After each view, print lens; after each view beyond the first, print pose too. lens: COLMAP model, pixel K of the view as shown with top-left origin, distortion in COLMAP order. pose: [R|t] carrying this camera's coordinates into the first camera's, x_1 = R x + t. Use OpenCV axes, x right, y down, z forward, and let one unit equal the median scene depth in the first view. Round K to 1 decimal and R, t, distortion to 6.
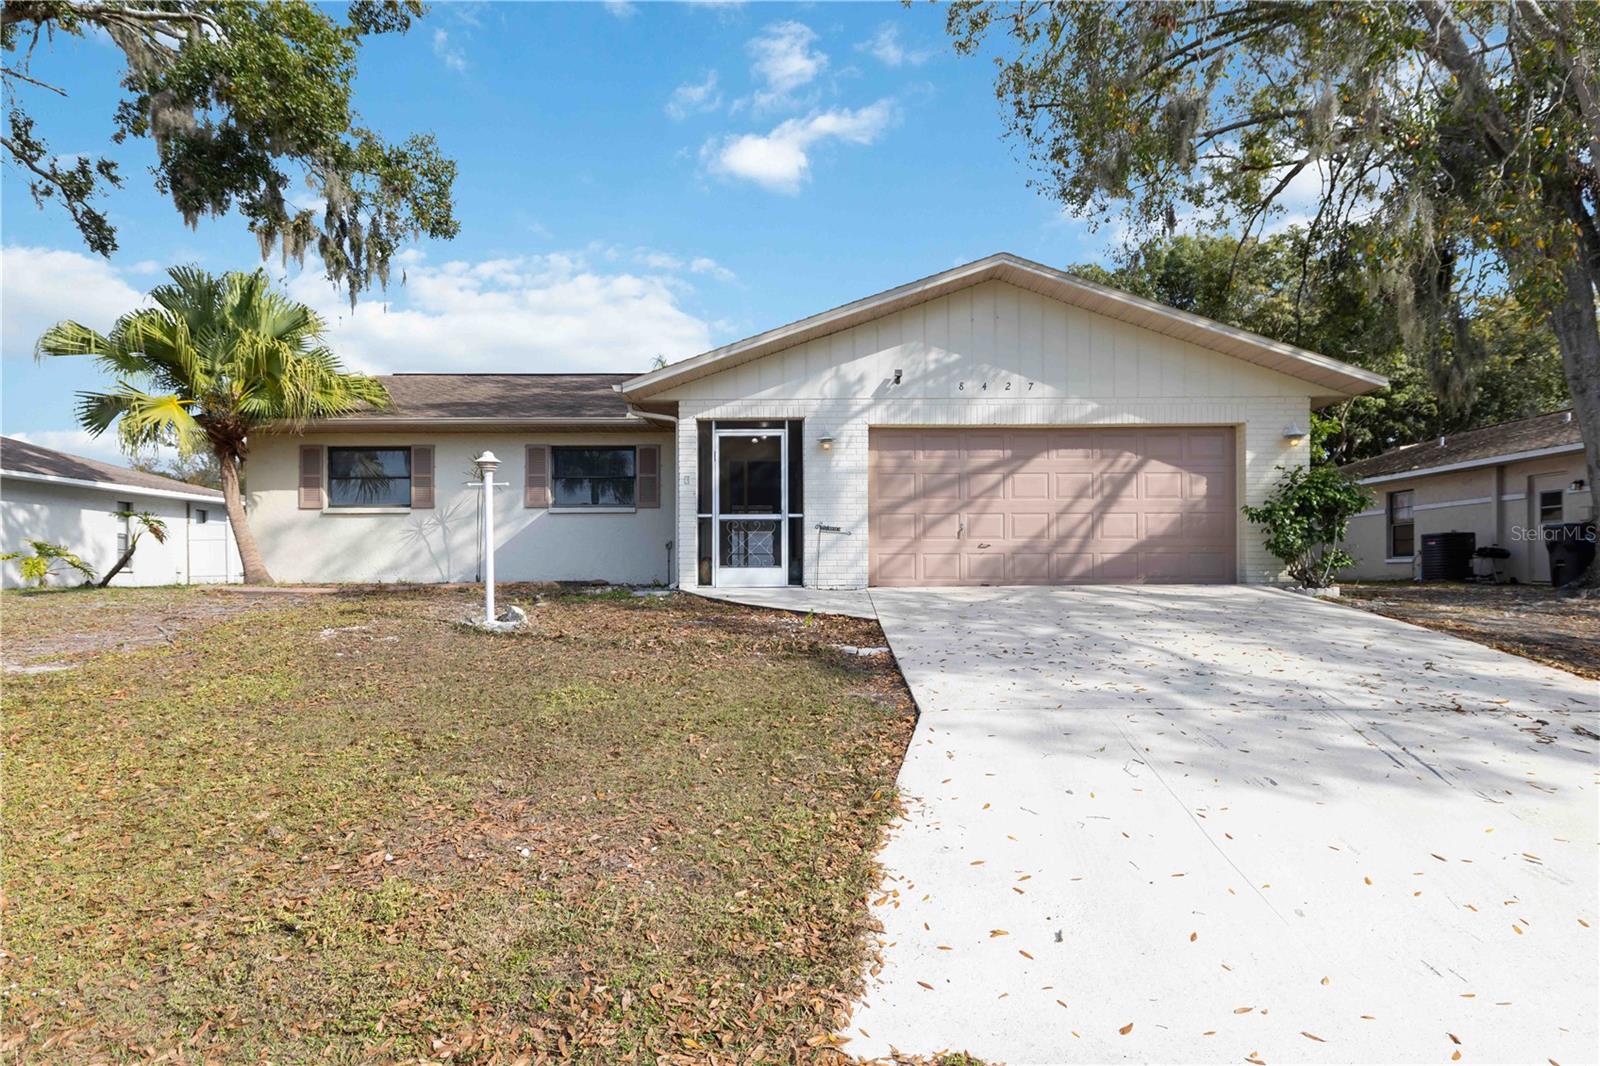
lens RADIAL K [[878.7, 0, 799.4], [0, 878.7, 573.5], [0, 0, 1]] dist [0.000199, -0.000872]
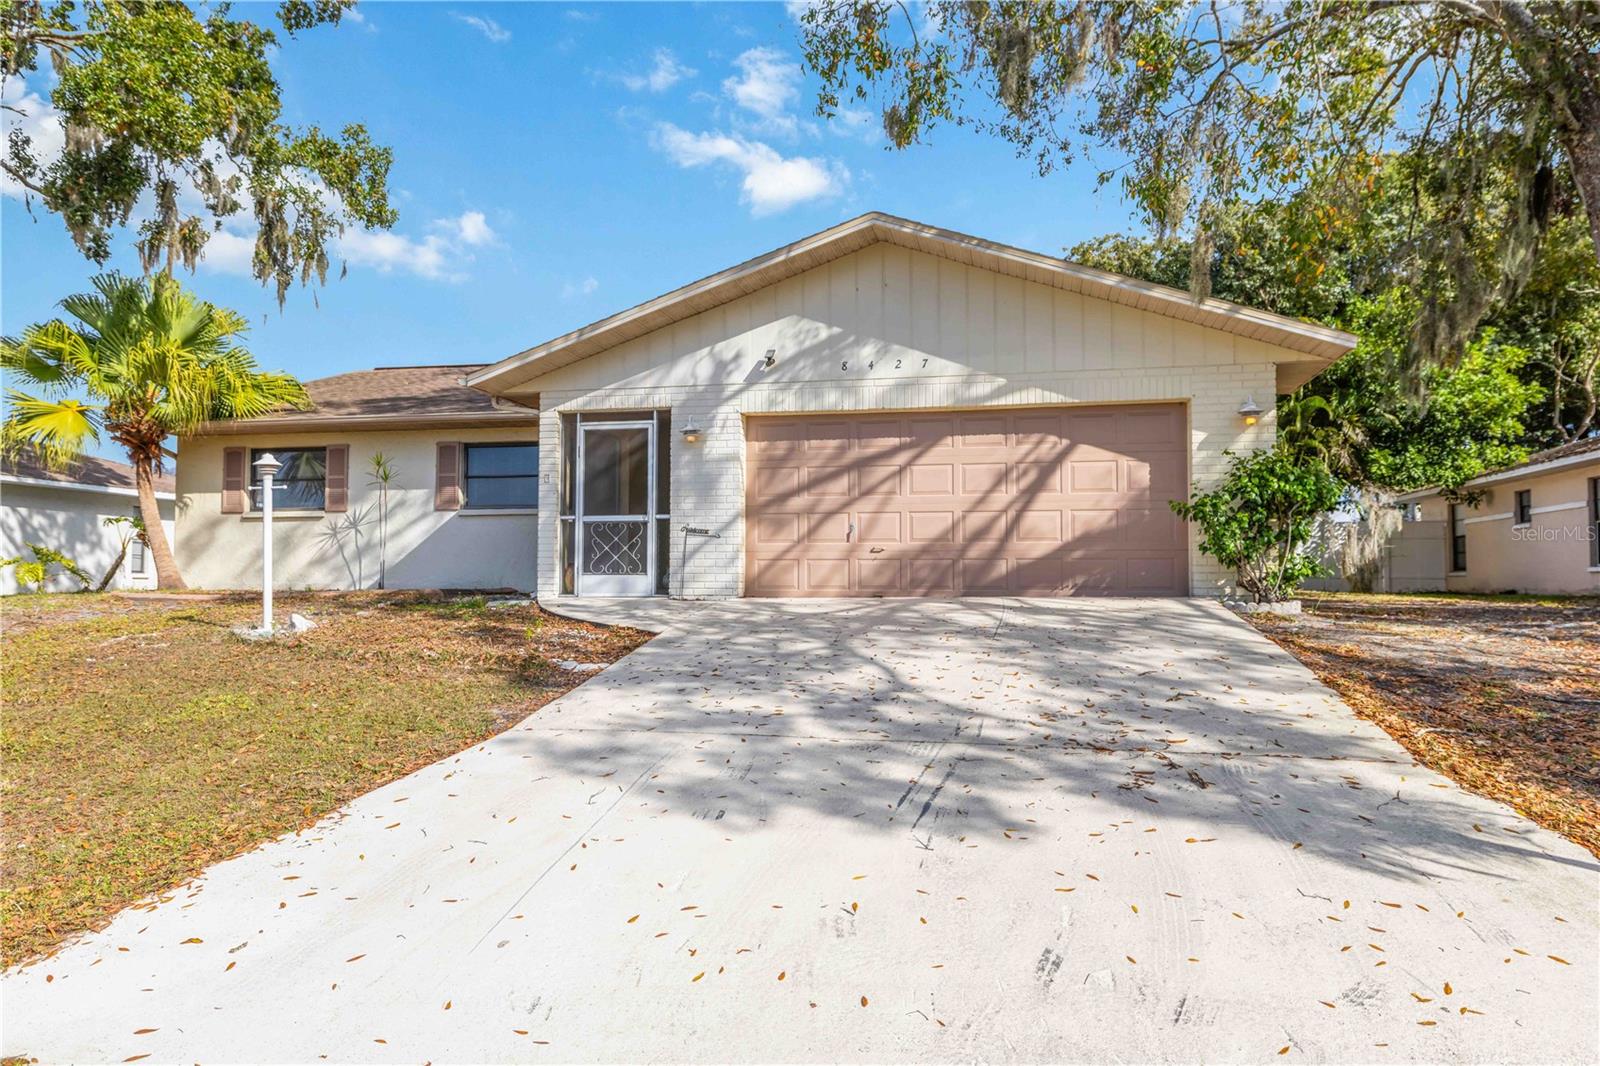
lens RADIAL K [[1053.3, 0, 800.1], [0, 1053.3, 532.9], [0, 0, 1]] dist [0.000034, 0.000986]
pose [[0.980809, -0.004586, -0.194916, 0.336726], [-0.004796, 0.998853, -0.047634, 0.000779], [0.194911, 0.047655, 0.979663, -0.015979]]
